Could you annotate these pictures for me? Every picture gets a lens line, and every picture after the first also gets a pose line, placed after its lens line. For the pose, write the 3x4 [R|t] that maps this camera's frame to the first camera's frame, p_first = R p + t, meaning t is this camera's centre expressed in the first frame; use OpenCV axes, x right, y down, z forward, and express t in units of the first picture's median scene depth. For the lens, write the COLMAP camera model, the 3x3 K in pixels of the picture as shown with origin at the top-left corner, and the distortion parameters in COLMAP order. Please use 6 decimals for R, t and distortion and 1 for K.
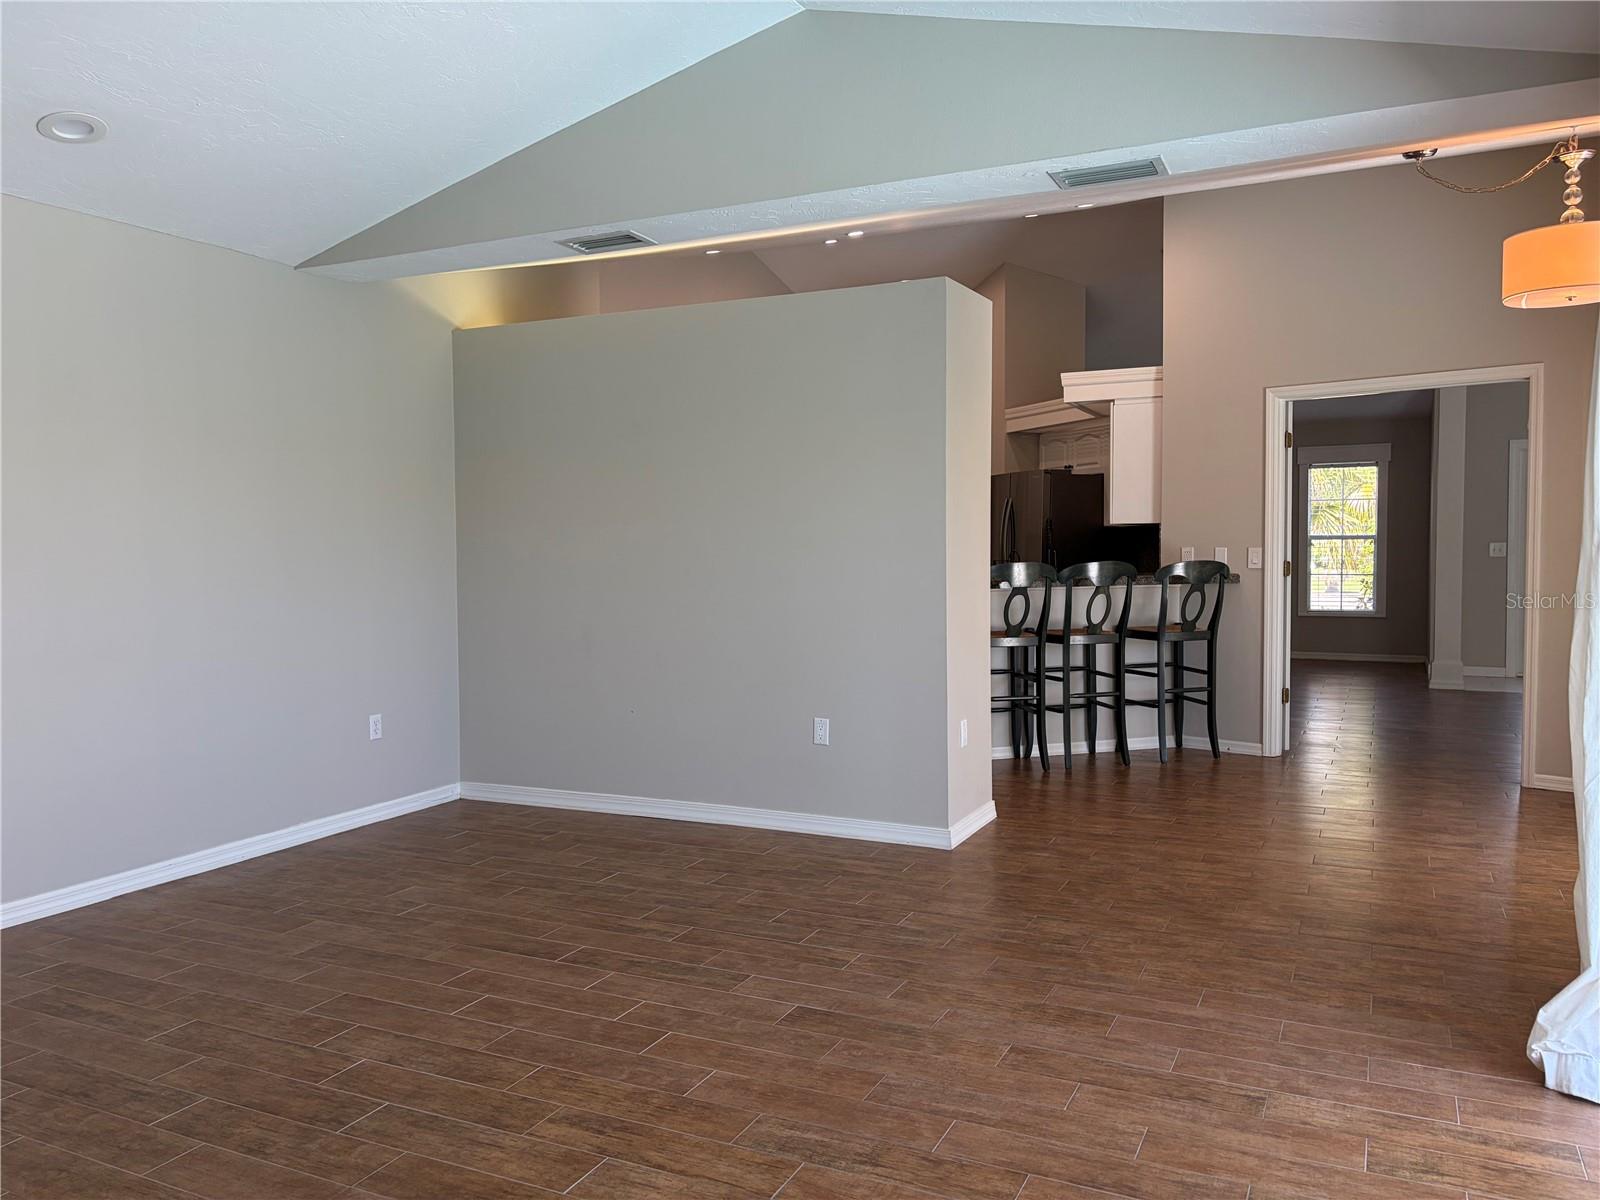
lens RADIAL K [[1207.6, 0, 794.0], [0, 1207.6, 577.2], [0, 0, 1]] dist [0.035656, -0.002283]
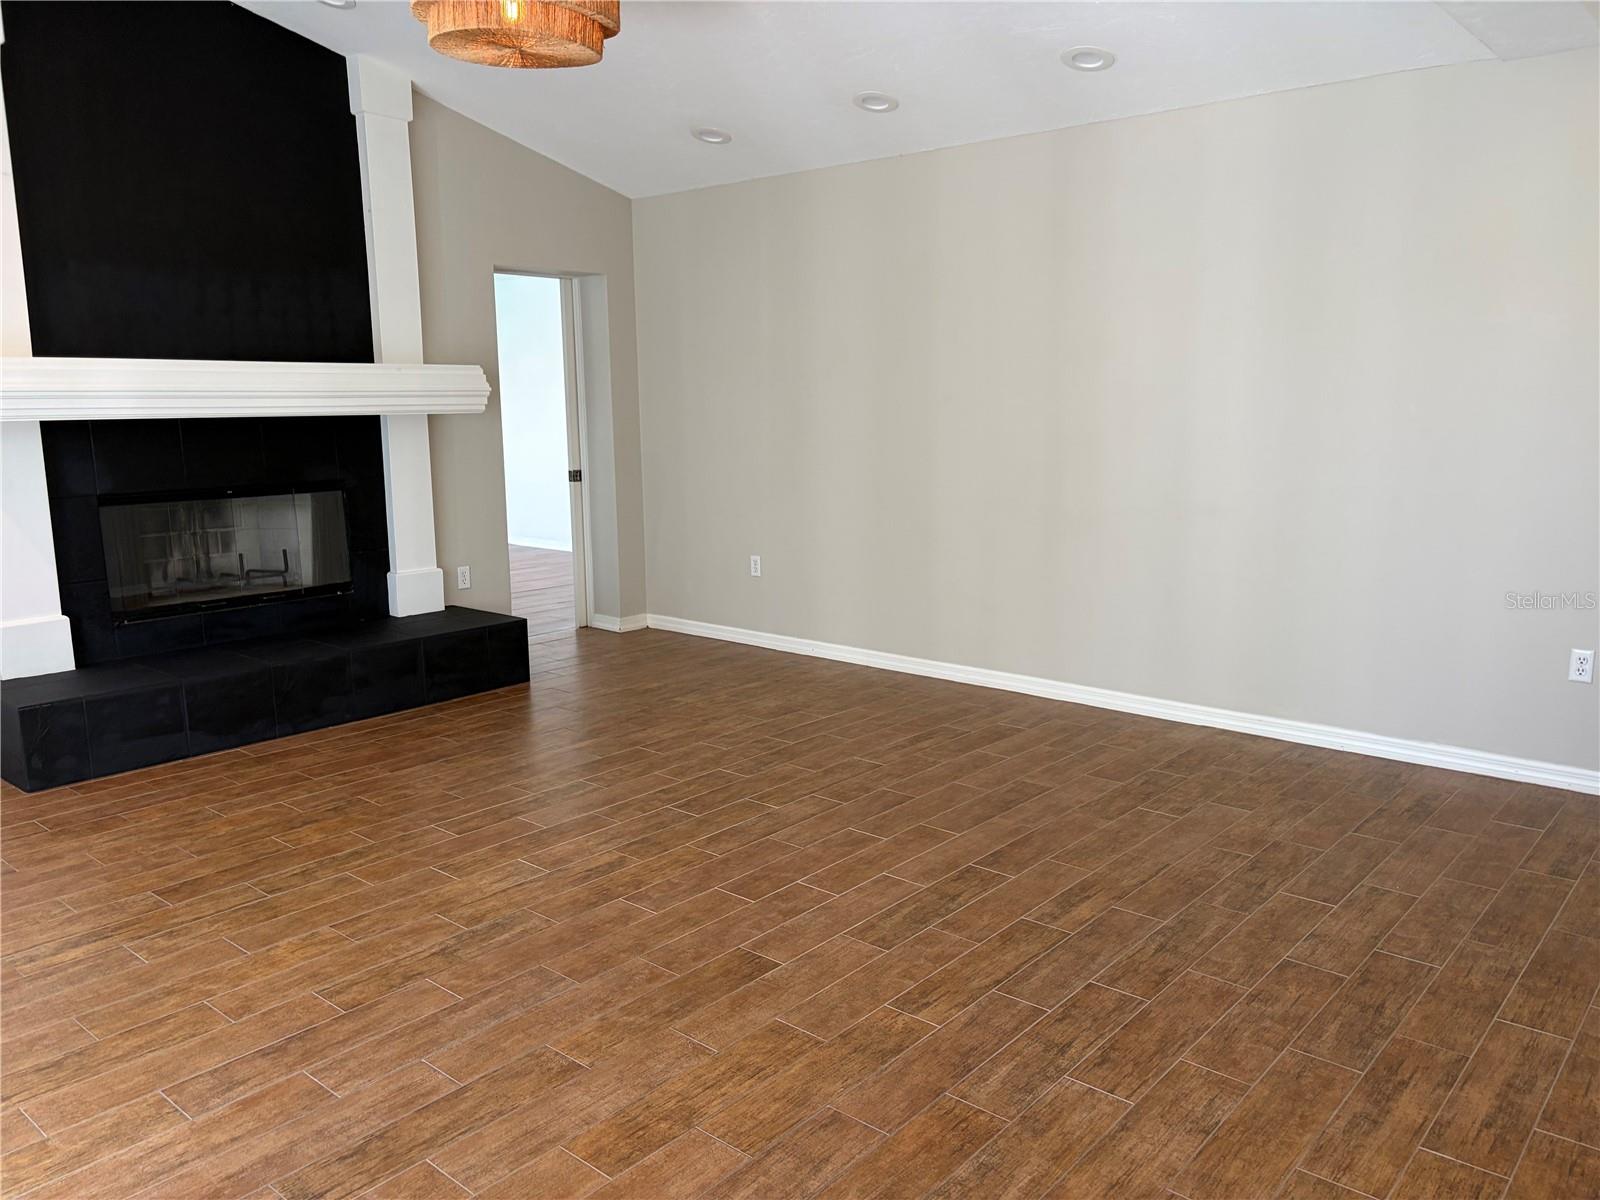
lens RADIAL K [[1230.6, 0, 795.0], [0, 1230.6, 561.9], [0, 0, 1]] dist [0.050388, -0.049967]
pose [[-0.257517, 0.141928, -0.955794, 0.790055], [-0.021276, 0.988081, 0.152455, -0.069685], [0.966040, 0.059595, -0.251428, 1.177285]]
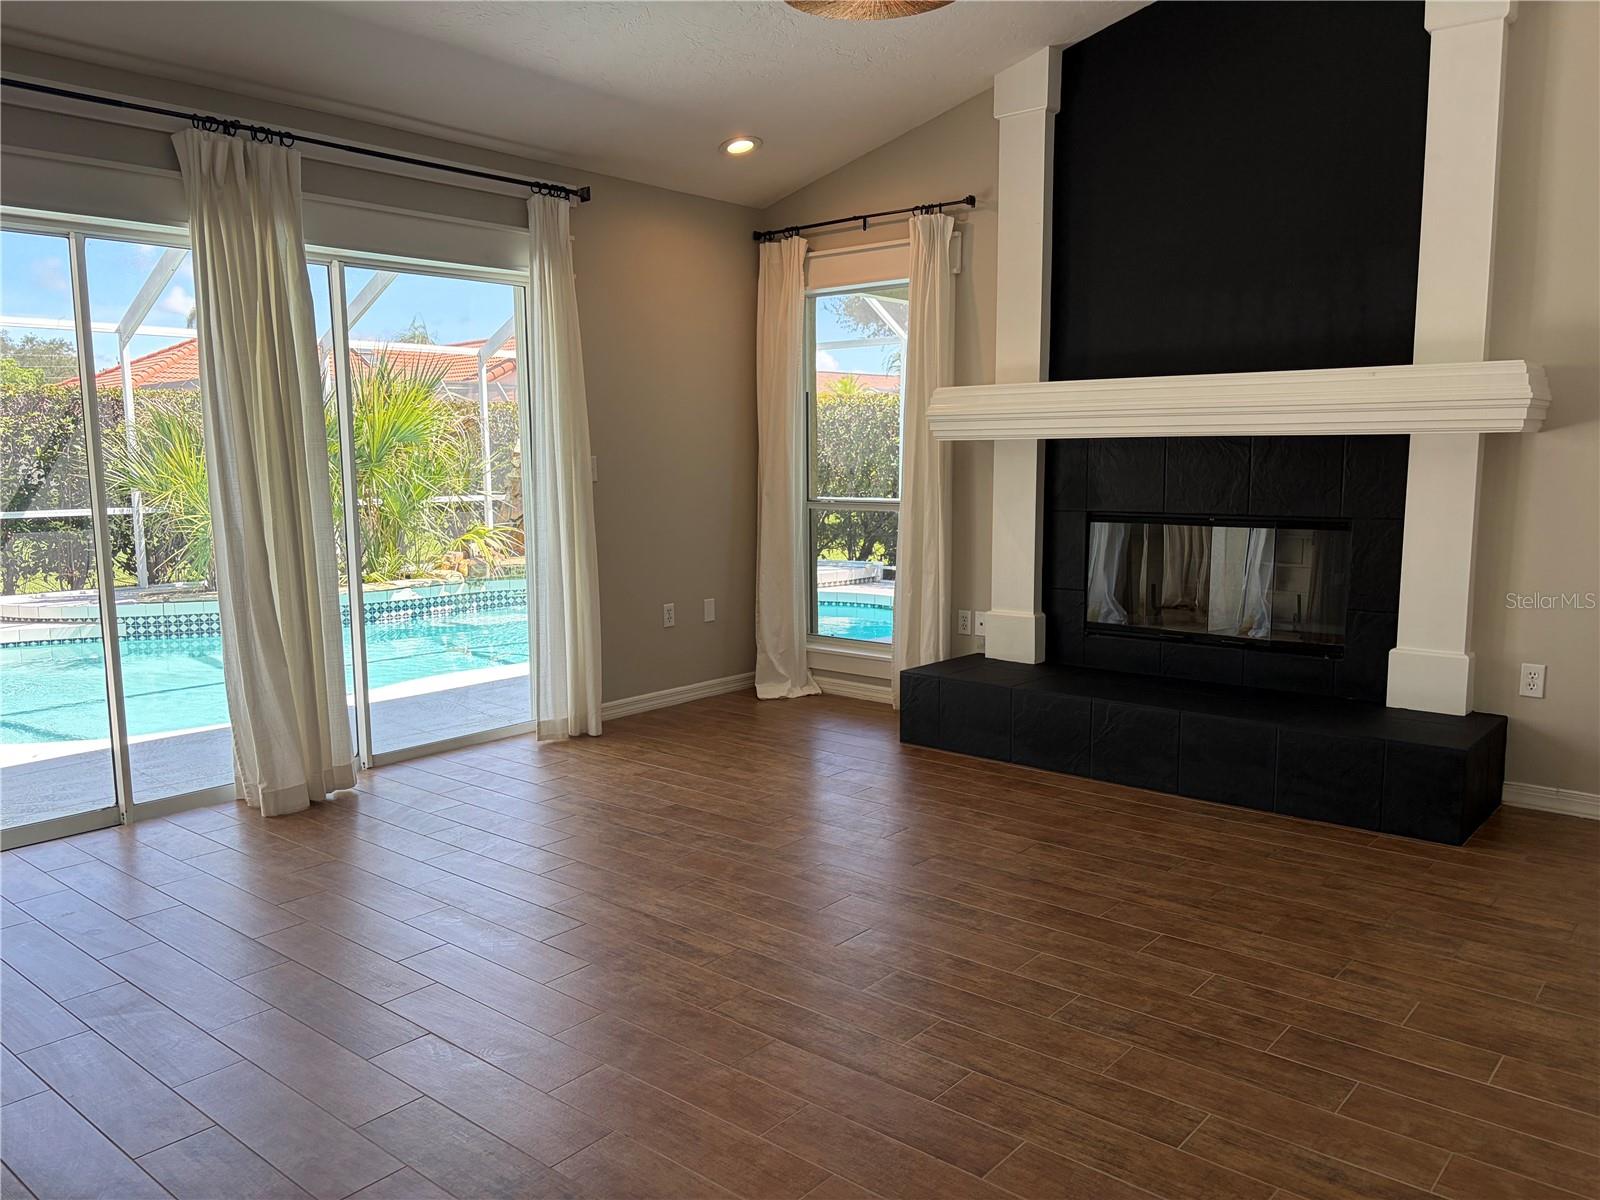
lens RADIAL K [[1210.7, 0, 800.0], [0, 1210.7, 600.0], [0, 0, 1]] dist [0.069836, -0.063673]
pose [[-0.968561, -0.016324, 0.248240, -0.428748], [0.023617, 0.987305, 0.157071, -0.042440], [-0.247653, 0.157996, -0.955879, 1.566434]]
